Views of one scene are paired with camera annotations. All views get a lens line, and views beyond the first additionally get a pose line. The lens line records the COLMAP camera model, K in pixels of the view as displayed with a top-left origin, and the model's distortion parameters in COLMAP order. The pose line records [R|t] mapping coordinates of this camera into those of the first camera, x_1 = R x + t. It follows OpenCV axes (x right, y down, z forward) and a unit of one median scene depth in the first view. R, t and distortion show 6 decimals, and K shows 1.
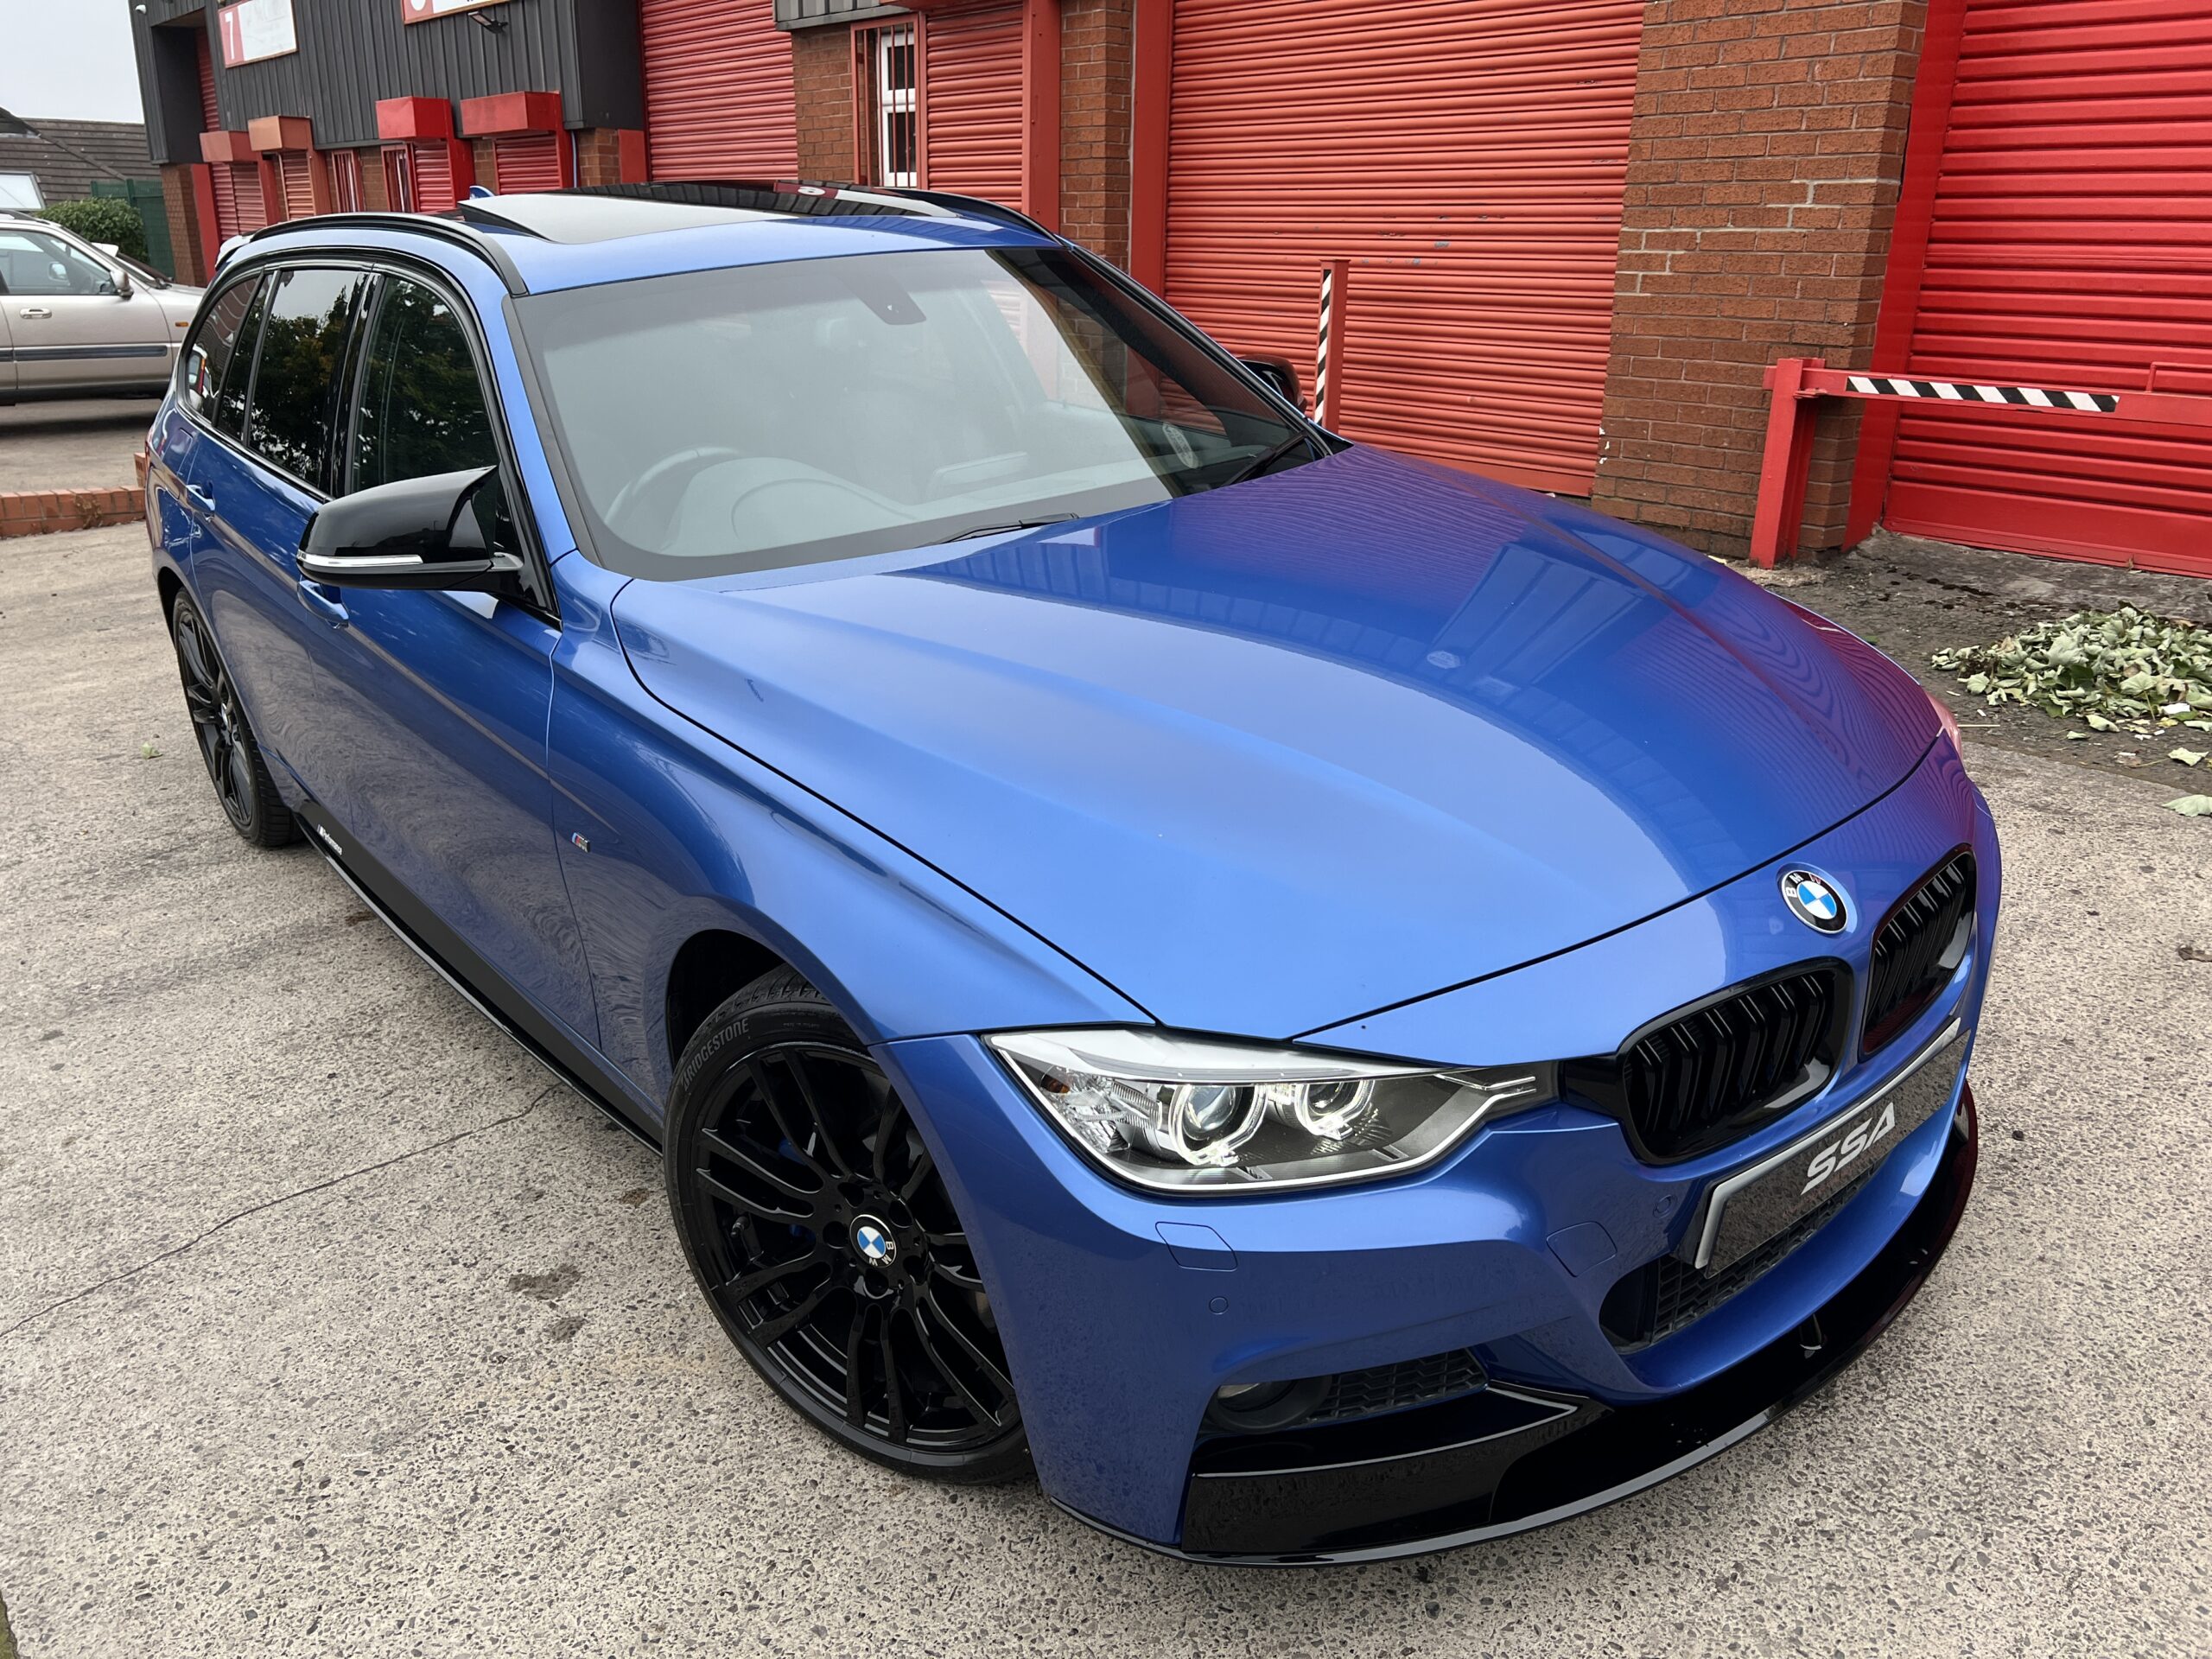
lens RADIAL K [[1674.8, 0, 1111.5], [0, 1674.8, 819.5], [0, 0, 1]] dist [0.039412, -0.047870]
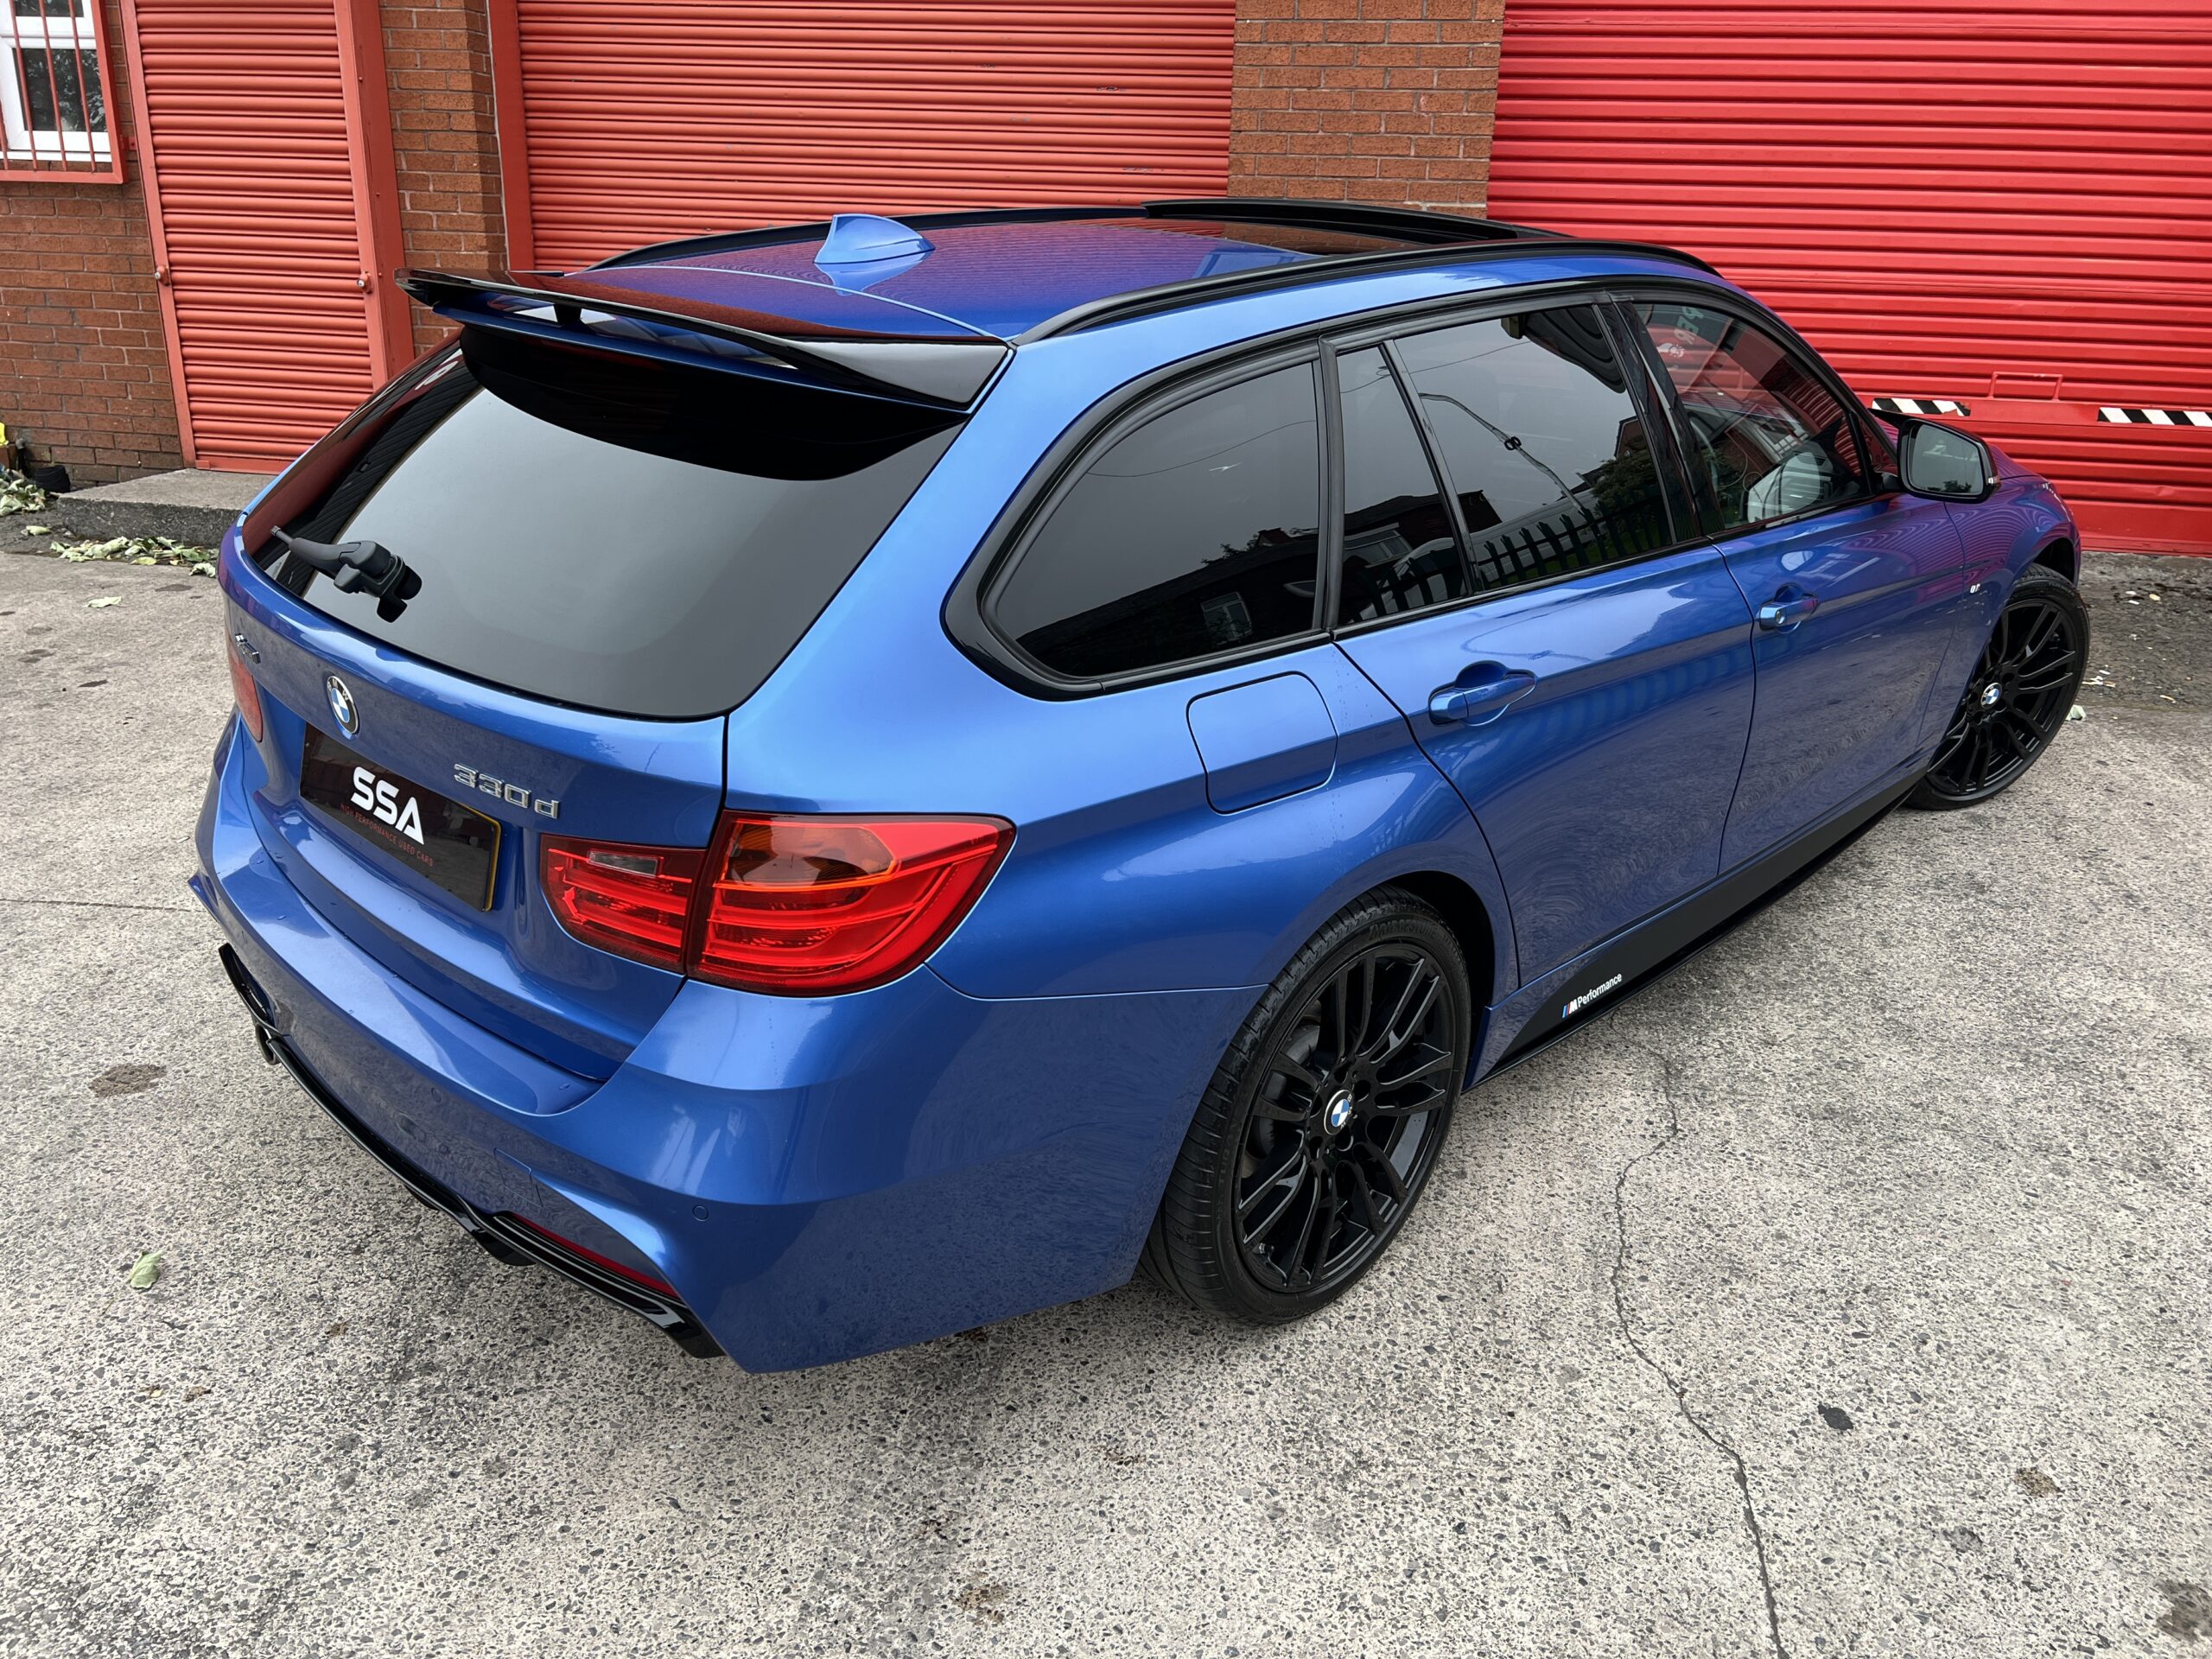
lens RADIAL K [[1674.8, 0, 1094.5], [0, 1674.8, 838.0], [0, 0, 1]] dist [0.039412, -0.047870]
pose [[0.764379, -0.208558, 0.610106, -0.486440], [0.191761, 0.976957, 0.093711, -0.114245], [-0.615592, 0.045364, 0.786759, 0.277271]]
